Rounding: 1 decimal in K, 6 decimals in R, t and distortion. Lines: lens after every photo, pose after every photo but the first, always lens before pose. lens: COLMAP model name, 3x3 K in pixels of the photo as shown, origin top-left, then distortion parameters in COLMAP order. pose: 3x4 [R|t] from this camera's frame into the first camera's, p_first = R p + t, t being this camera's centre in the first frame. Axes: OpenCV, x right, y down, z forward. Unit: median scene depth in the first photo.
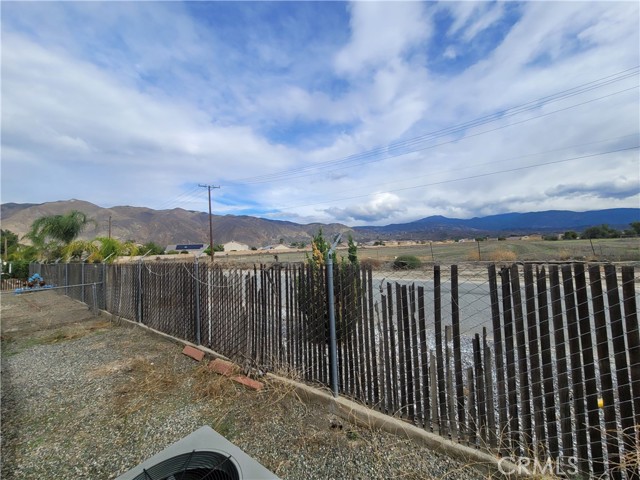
lens RADIAL K [[260.3, 0, 320.8], [0, 260.3, 237.4], [0, 0, 1]] dist [0.000821, 0.000025]
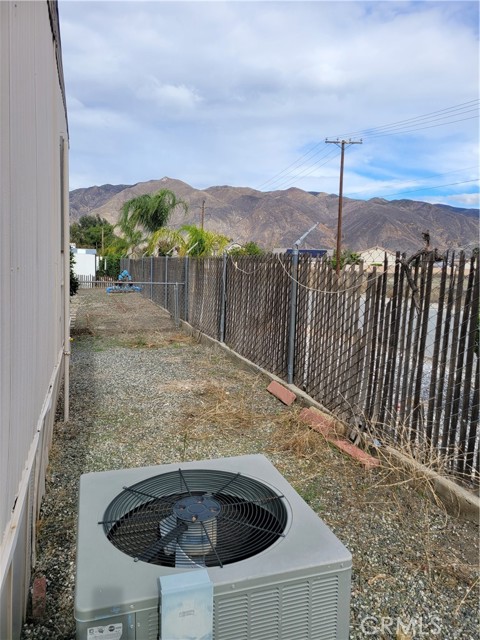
lens RADIAL K [[476.4, 0, 240.1], [0, 476.4, 321.5], [0, 0, 1]] dist [0.051912, 0.000494]
pose [[0.818677, 0.134415, -0.558302, 0.064431], [-0.045867, 0.984420, 0.169748, 0.082446], [0.572420, -0.113362, 0.812087, 0.009638]]
